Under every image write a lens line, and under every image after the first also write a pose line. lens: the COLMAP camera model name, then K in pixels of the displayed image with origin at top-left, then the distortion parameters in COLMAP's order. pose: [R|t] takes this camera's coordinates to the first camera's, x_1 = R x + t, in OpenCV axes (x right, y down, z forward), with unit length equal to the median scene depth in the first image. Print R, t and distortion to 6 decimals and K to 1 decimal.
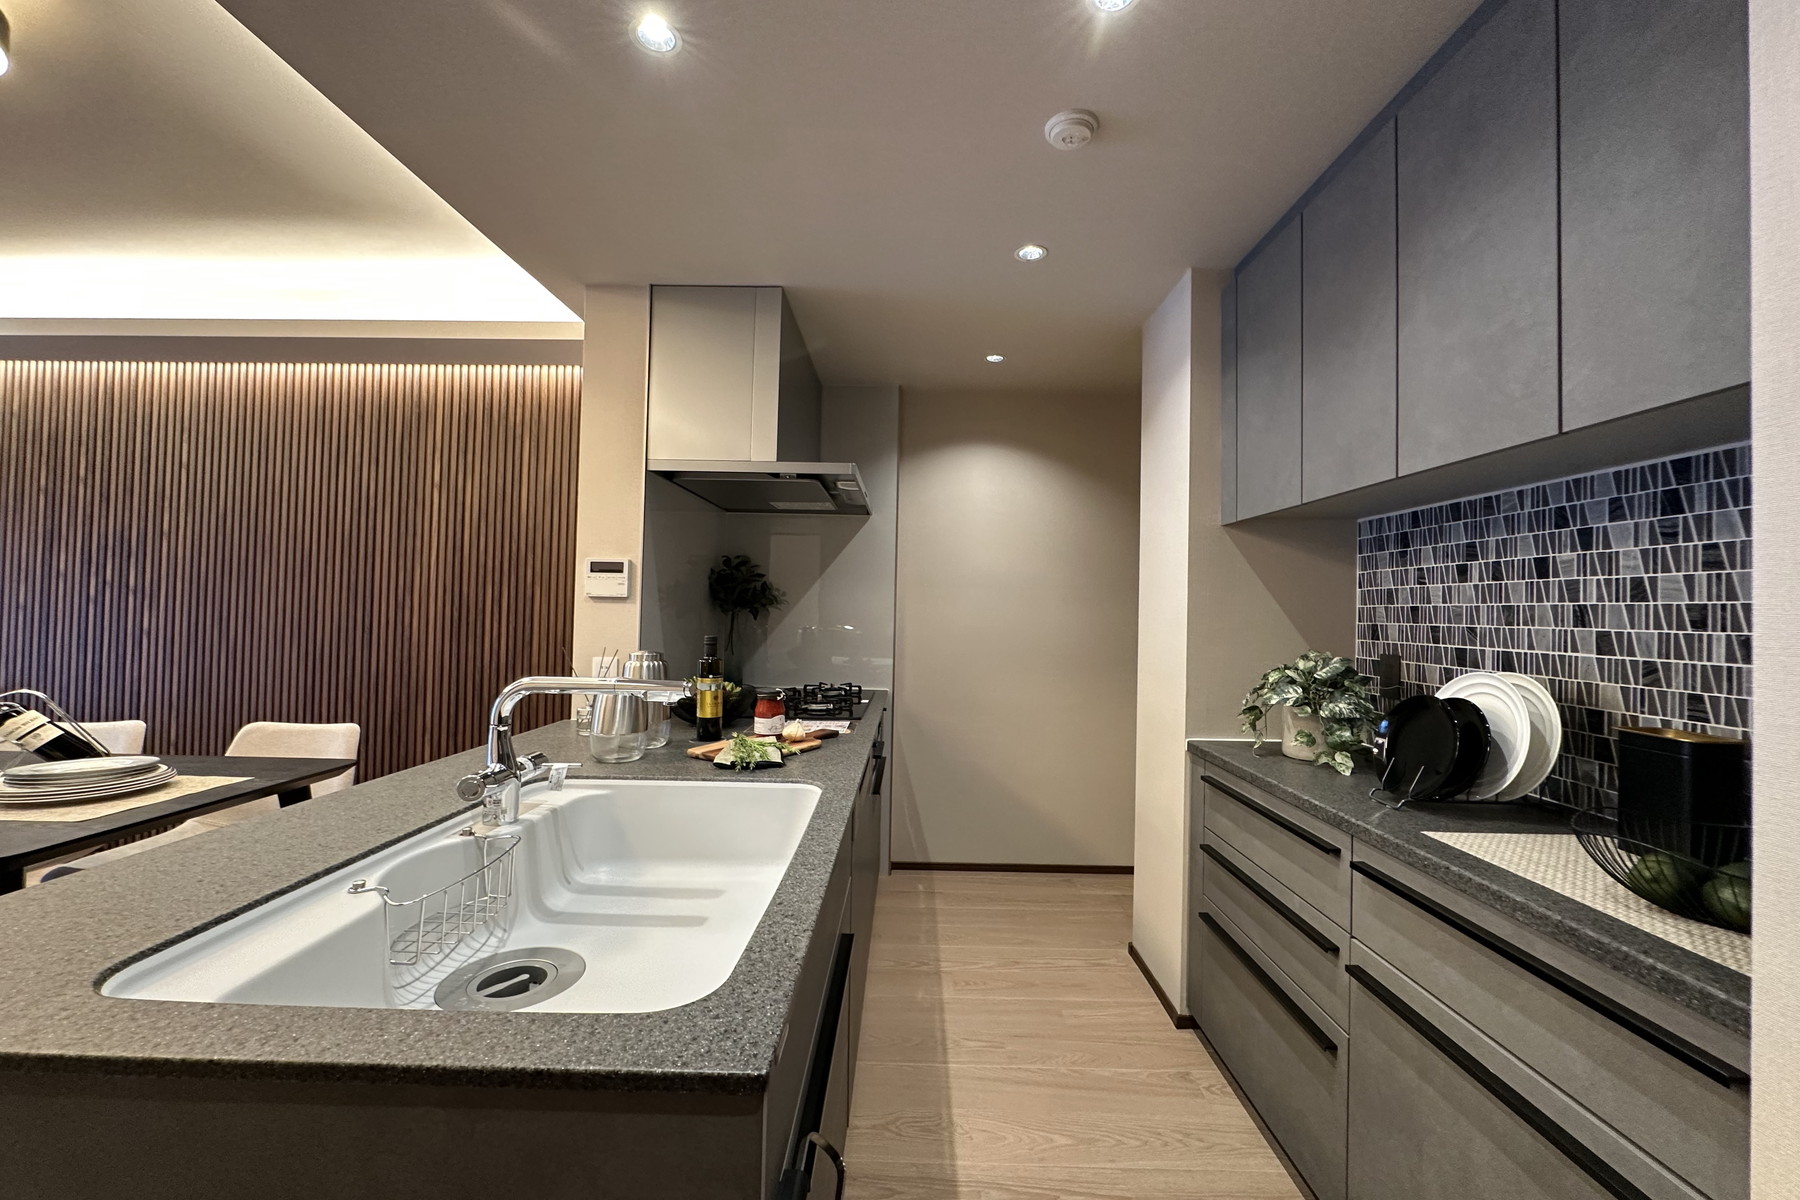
lens RADIAL K [[720.0, 0, 898.8], [0, 720.0, 601.0], [0, 0, 1]] dist [-0.006493, 0.000813]
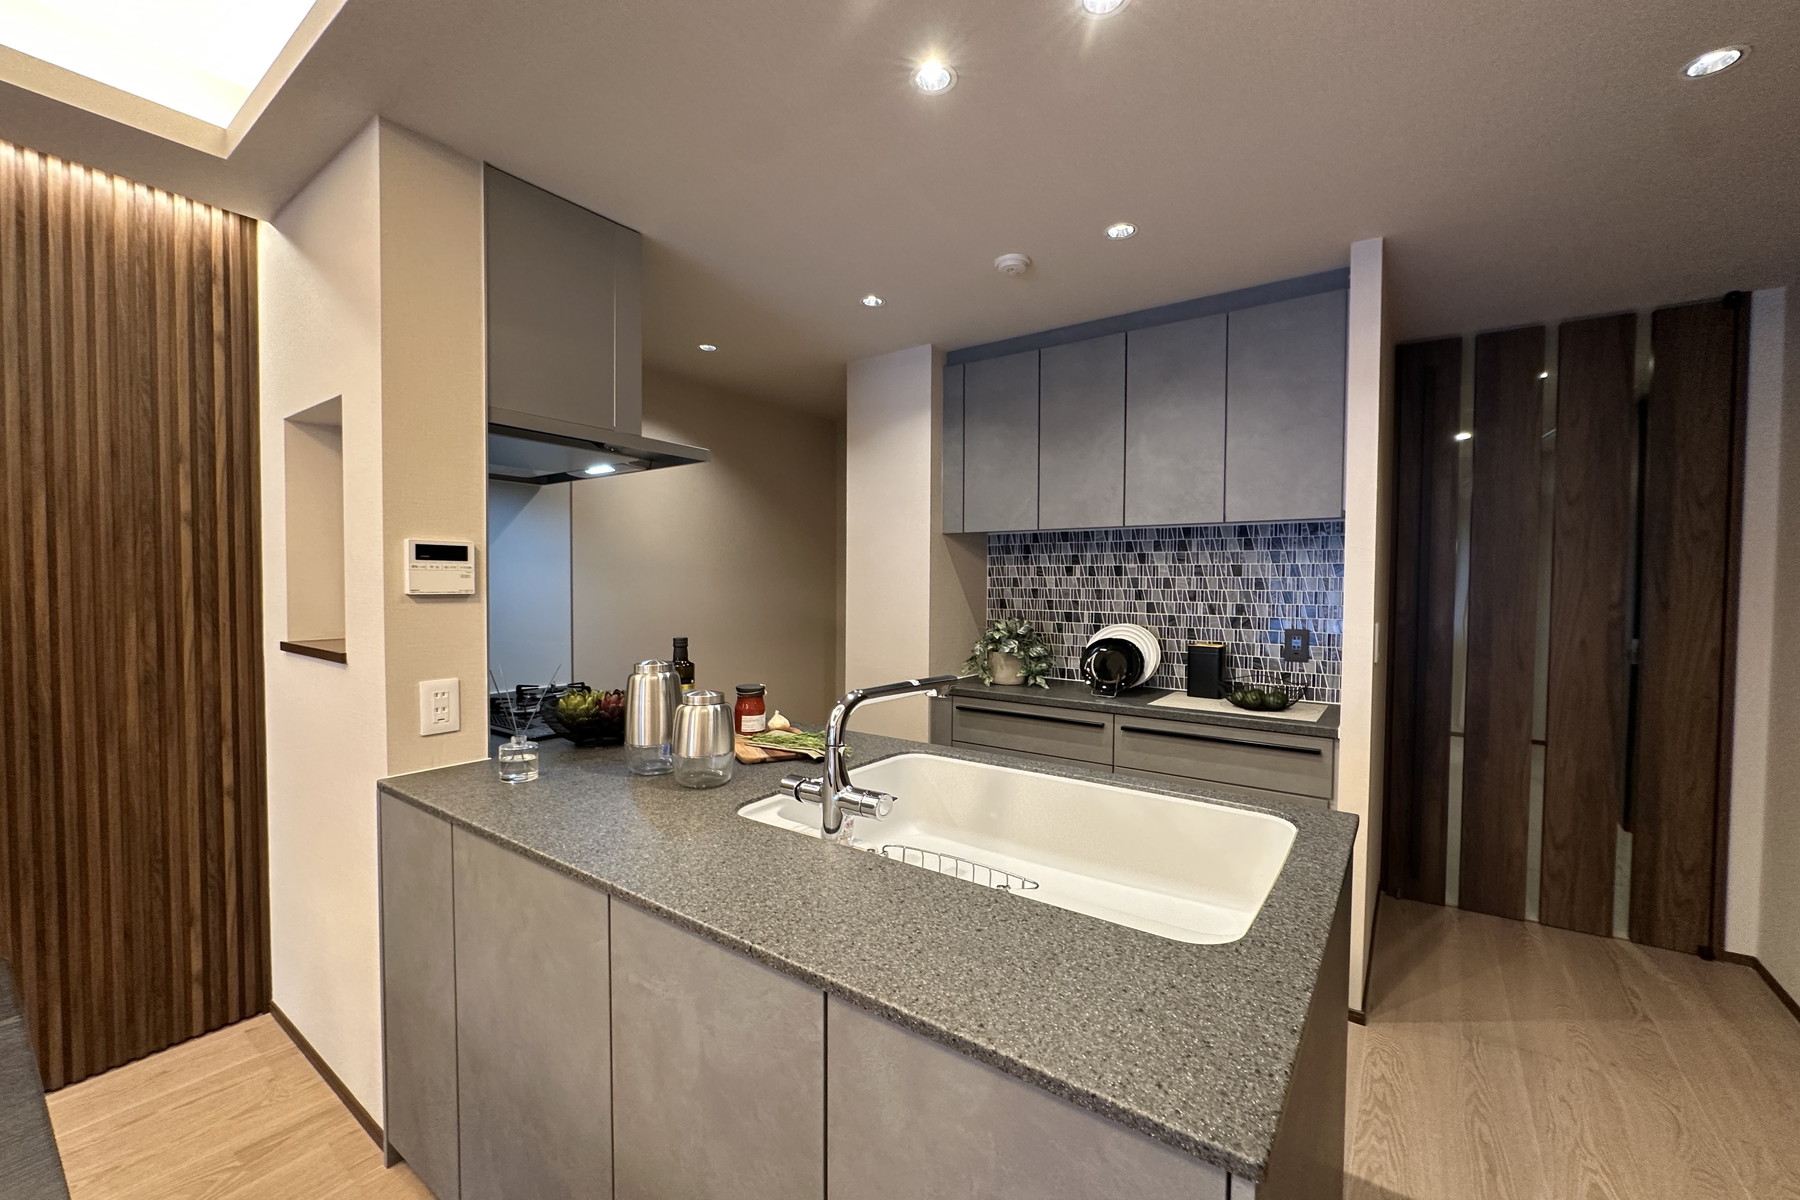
lens RADIAL K [[720.0, 0, 899.2], [0, 720.0, 604.8], [0, 0, 1]] dist [-0.006493, 0.000813]
pose [[0.573731, -0.040615, 0.818036, -0.957442], [-0.006515, 0.998512, 0.054144, -0.048541], [-0.819018, -0.036393, 0.572612, 0.296686]]
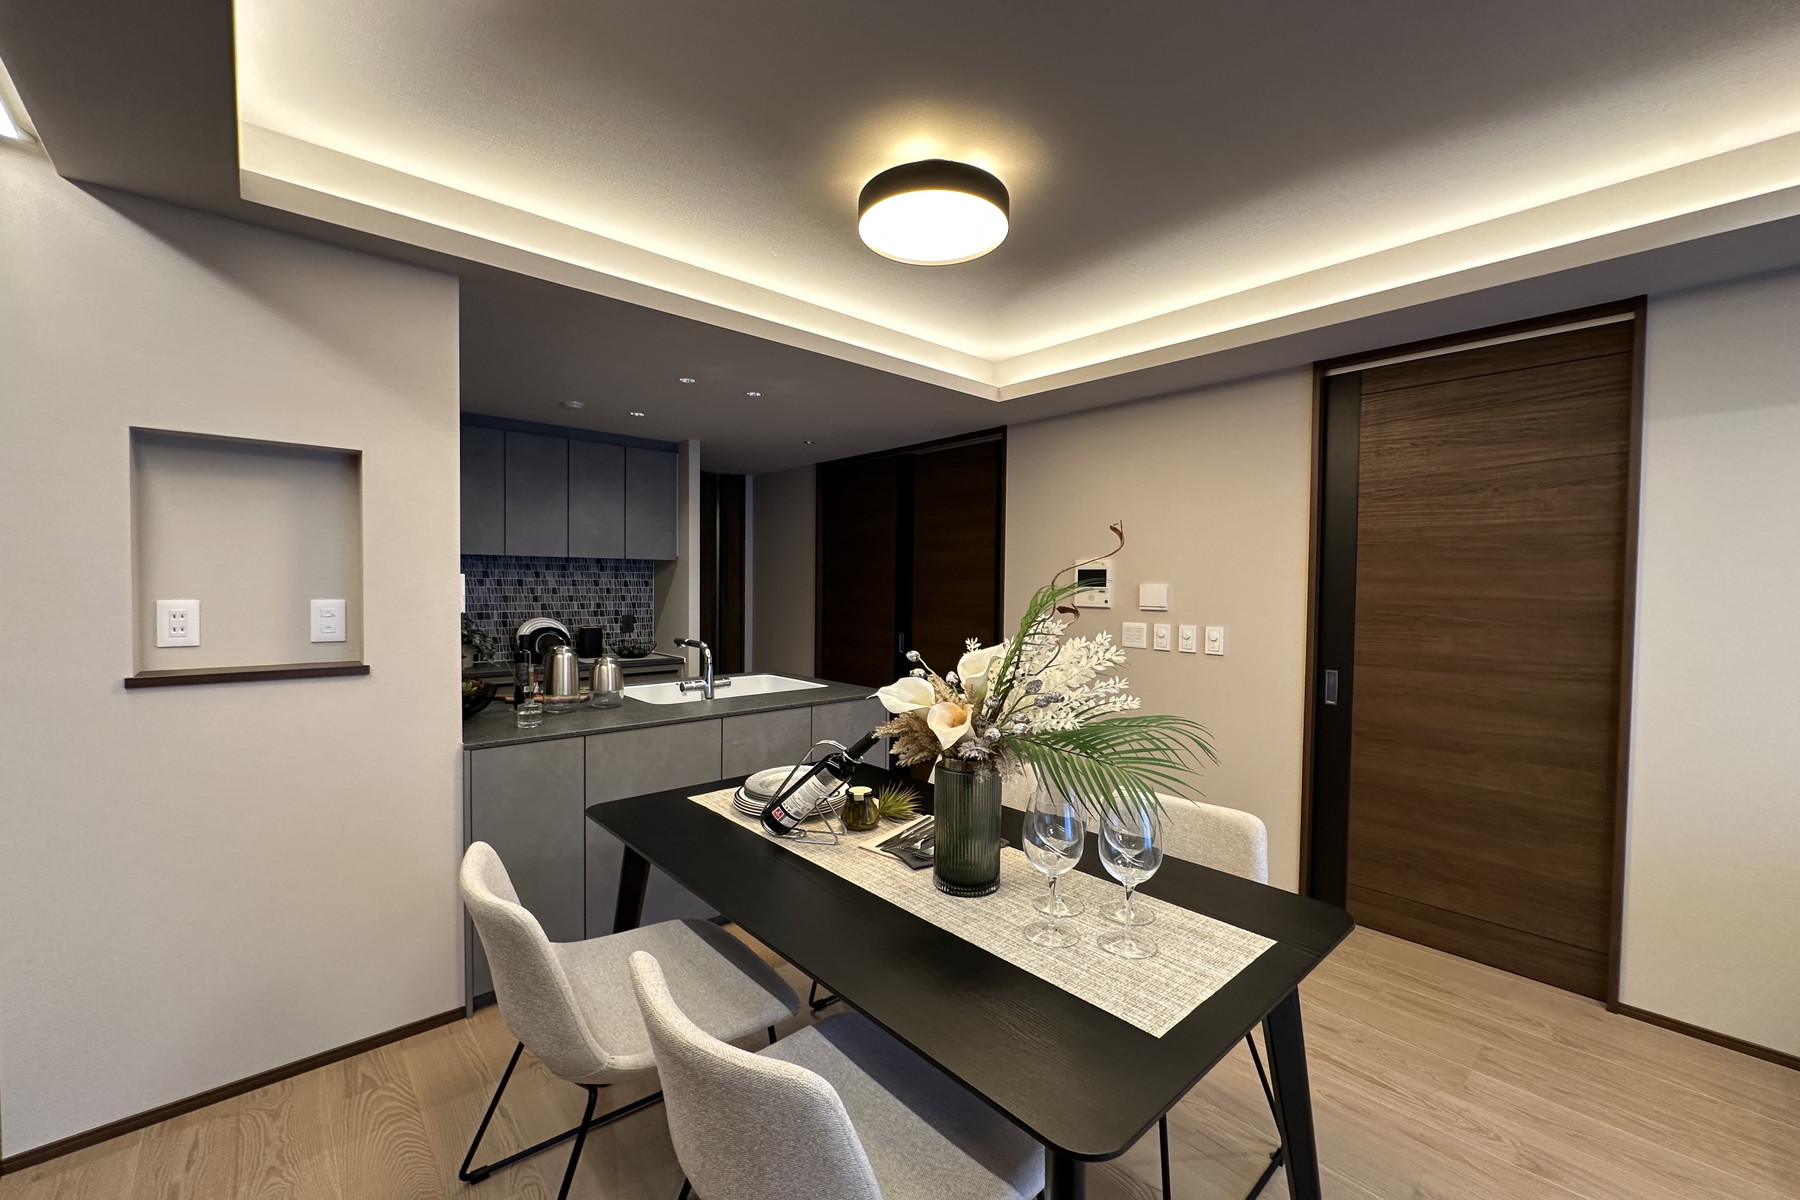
lens RADIAL K [[720.0, 0, 901.1], [0, 720.0, 594.9], [0, 0, 1]] dist [-0.006493, 0.000813]
pose [[-0.681275, -0.034296, 0.731224, -2.028928], [-0.029336, 0.999379, 0.019541, -0.086145], [-0.731440, -0.008138, -0.681857, 1.616322]]
